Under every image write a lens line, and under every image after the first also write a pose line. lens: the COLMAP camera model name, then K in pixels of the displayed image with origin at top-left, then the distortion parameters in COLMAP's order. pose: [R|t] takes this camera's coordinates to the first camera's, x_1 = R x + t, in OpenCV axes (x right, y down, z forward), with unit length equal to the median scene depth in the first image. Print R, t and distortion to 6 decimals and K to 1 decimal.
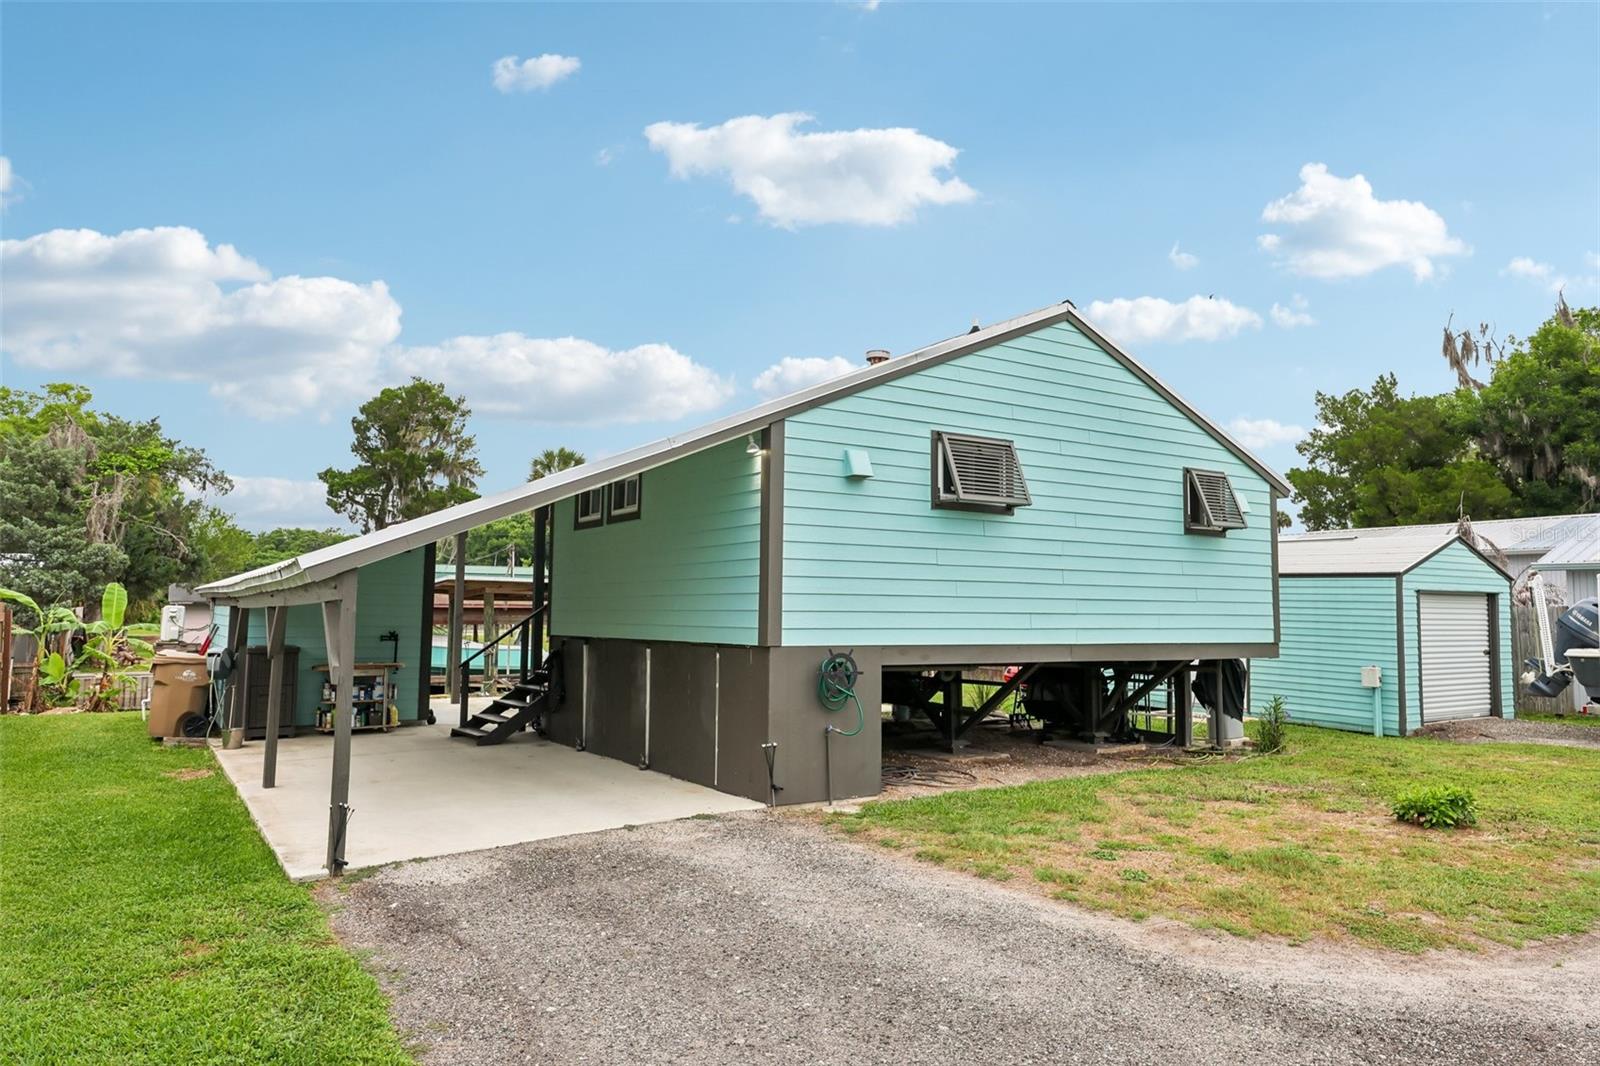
lens RADIAL K [[1032.6, 0, 793.9], [0, 1032.6, 529.2], [0, 0, 1]] dist [0.017446, -0.005222]
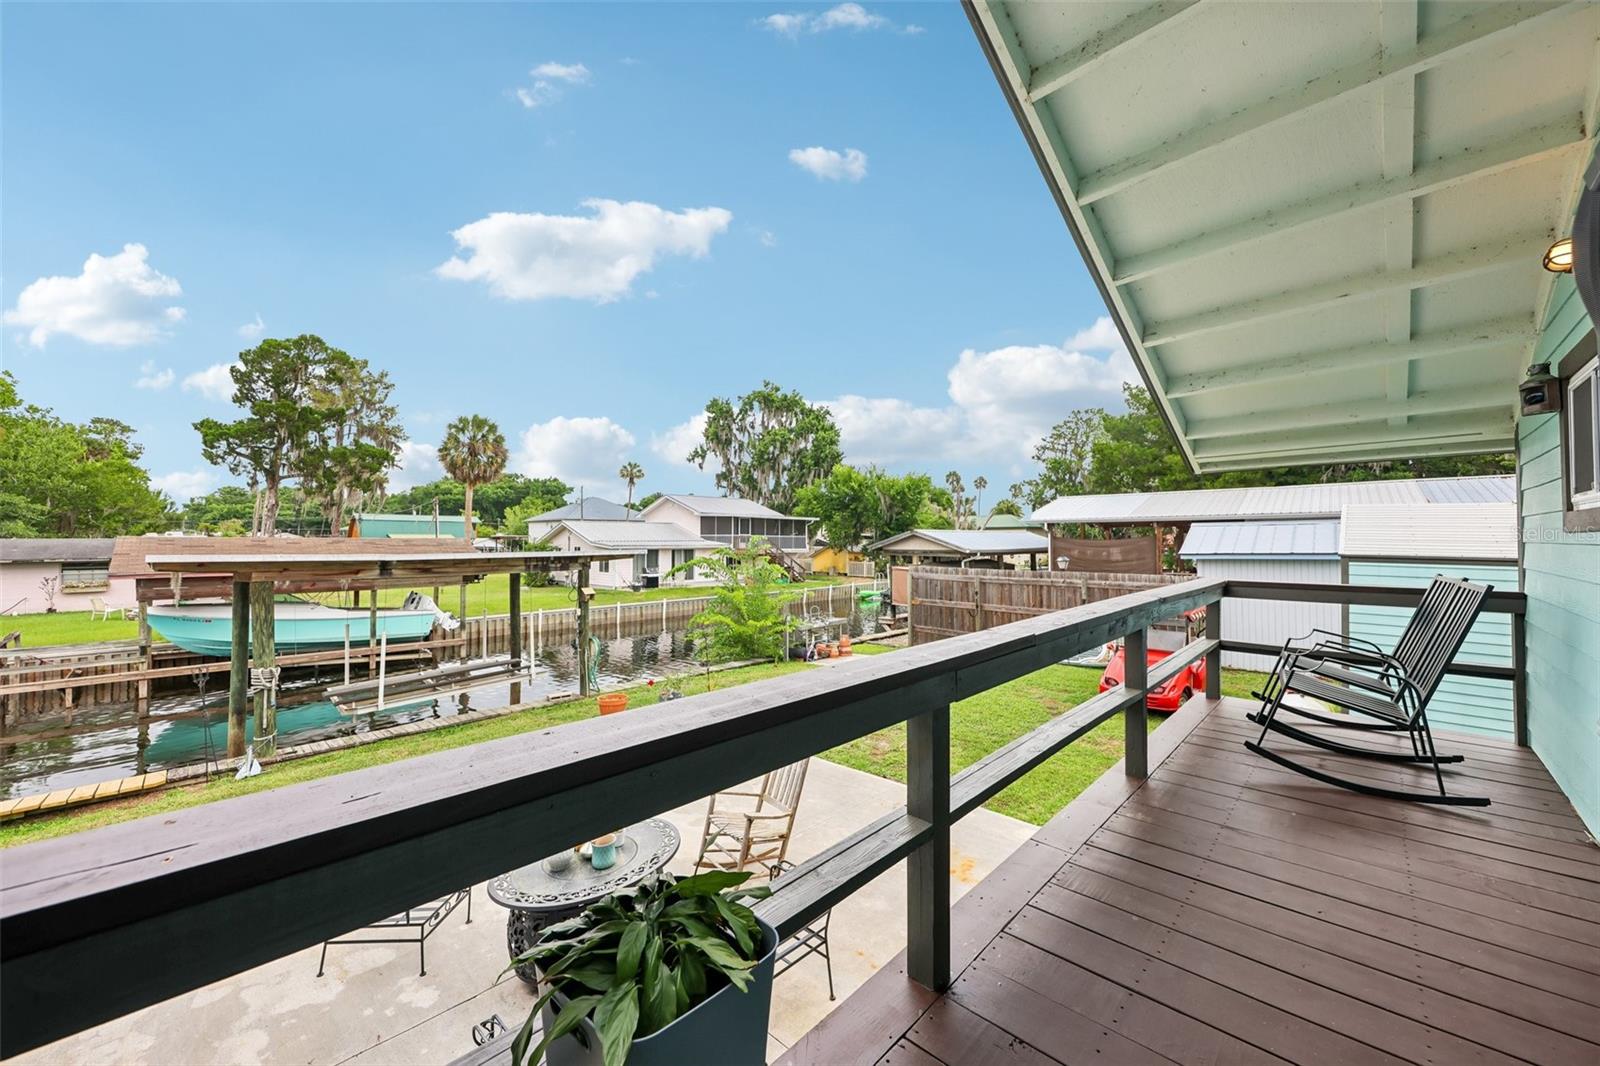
lens RADIAL K [[602.6, 0, 808.5], [0, 602.6, 533.3], [0, 0, 1]] dist [-0.003557, -0.001221]
pose [[0.968038, -0.006971, 0.250707, -0.157154], [-0.010111, 0.997716, 0.066784, 0.018051], [-0.250600, -0.067184, 0.965757, 1.111413]]
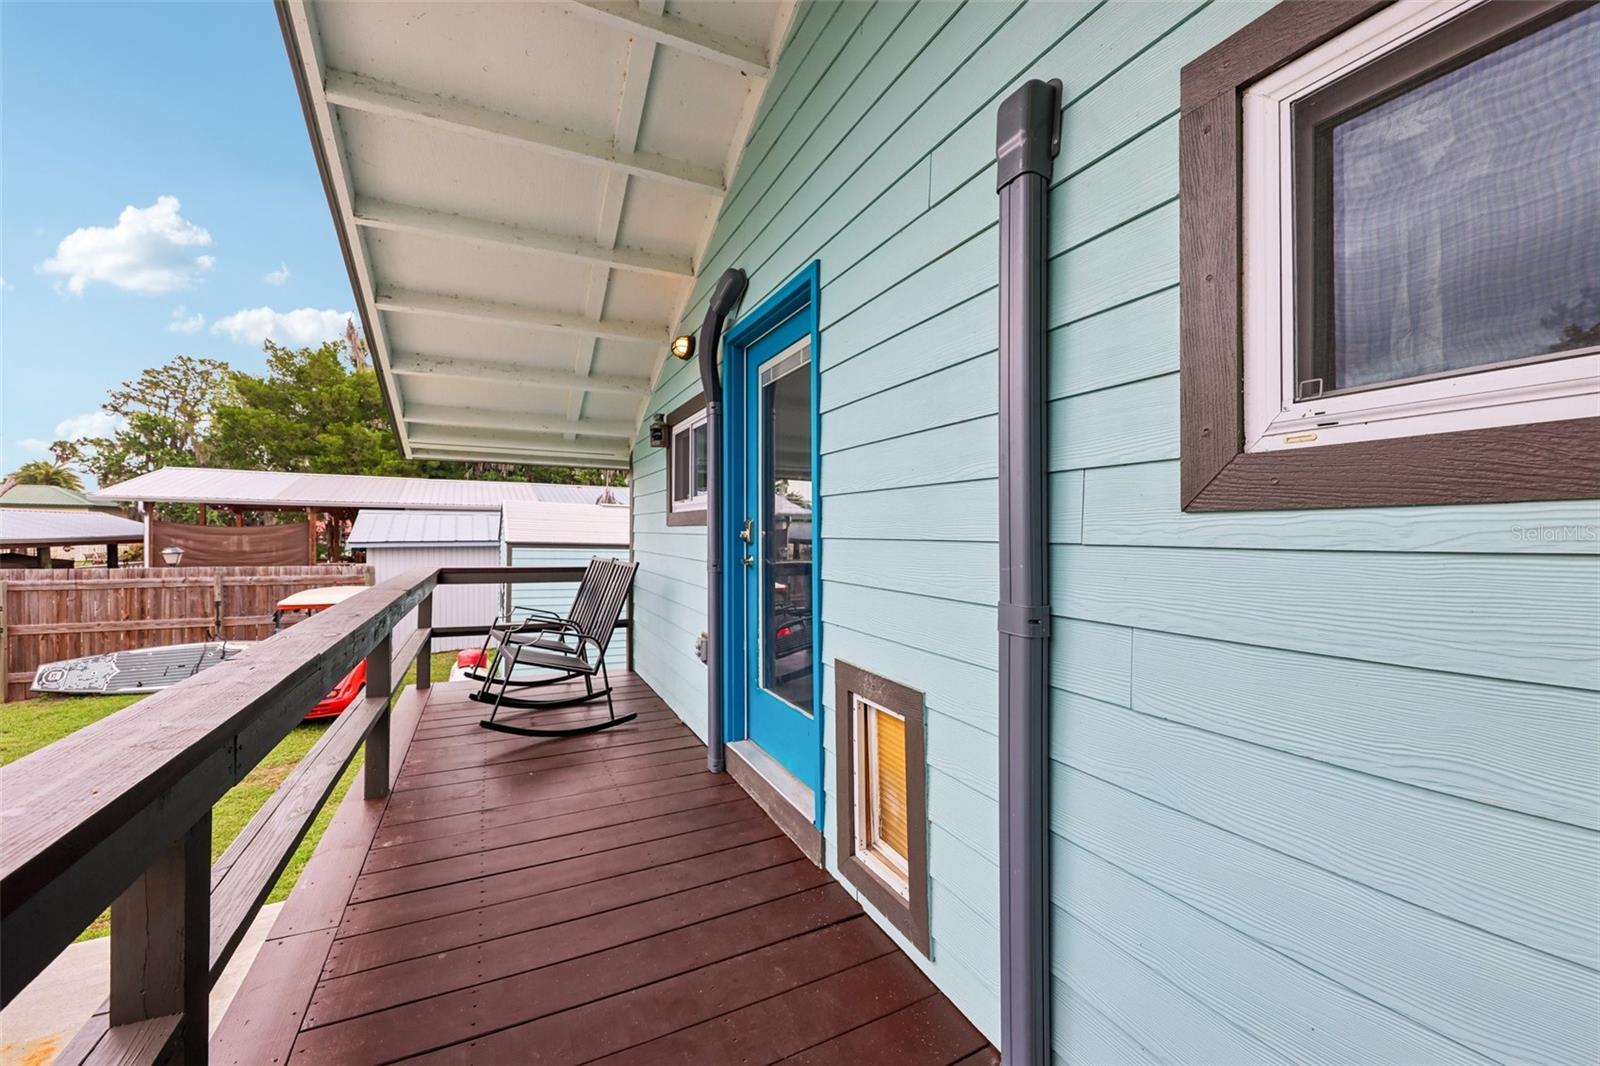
lens RADIAL K [[602.6, 0, 790.3], [0, 602.6, 530.3], [0, 0, 1]] dist [-0.003557, -0.001221]
pose [[0.097956, -0.002055, 0.995189, -0.165495], [-0.090468, 0.995839, 0.010961, 0.022182], [-0.991070, -0.091106, 0.097362, 1.153549]]
